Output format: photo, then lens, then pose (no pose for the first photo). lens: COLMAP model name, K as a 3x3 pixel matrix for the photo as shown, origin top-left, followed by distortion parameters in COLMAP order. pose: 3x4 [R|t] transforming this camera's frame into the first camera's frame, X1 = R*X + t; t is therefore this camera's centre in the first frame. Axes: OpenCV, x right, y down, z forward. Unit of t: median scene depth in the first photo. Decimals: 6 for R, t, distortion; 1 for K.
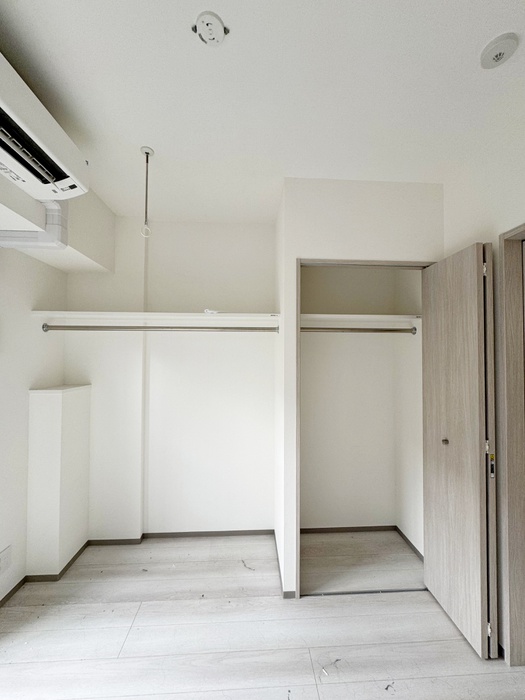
lens RADIAL K [[280.9, 0, 262.4], [0, 280.9, 350.8], [0, 0, 1]] dist [-0.001152, 0.001073]
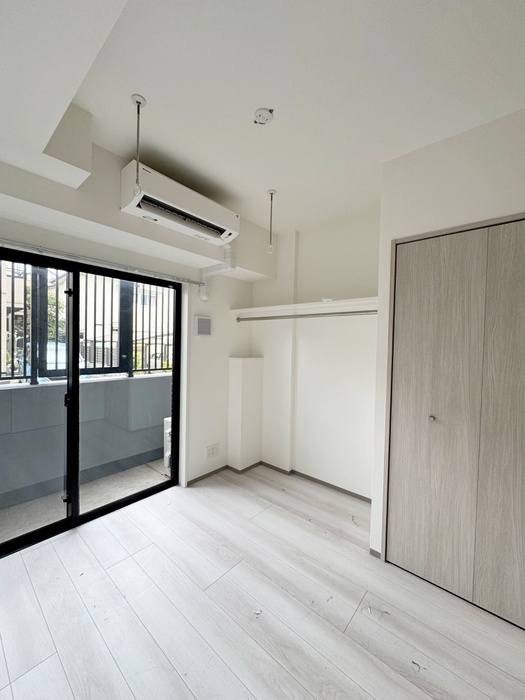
lens RADIAL K [[280.9, 0, 261.7], [0, 280.9, 350.3], [0, 0, 1]] dist [-0.001152, 0.001073]
pose [[0.721805, 0.032233, -0.691345, 0.482039], [-0.000085, 0.998919, 0.046485, 0.020030], [0.692096, -0.033494, 0.721028, -0.071142]]
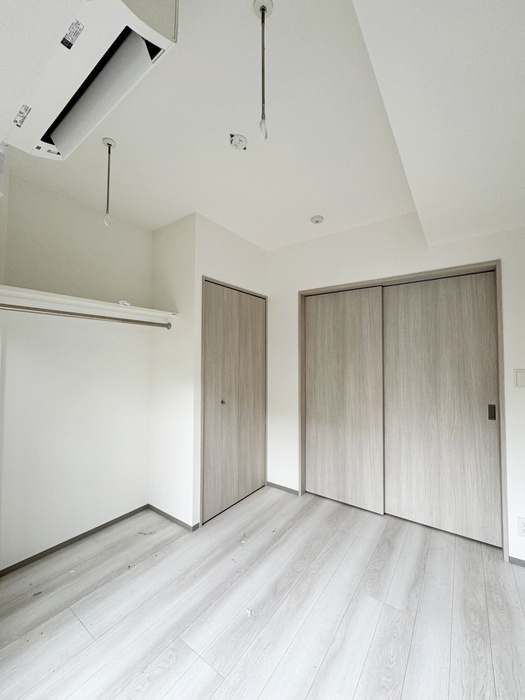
lens RADIAL K [[280.9, 0, 265.8], [0, 280.9, 352.2], [0, 0, 1]] dist [-0.001152, 0.001073]
pose [[0.617646, 0.022709, 0.786128, -0.724077], [-0.024170, 0.999659, -0.009888, 0.042172], [-0.786084, -0.012894, 0.617985, -0.068633]]
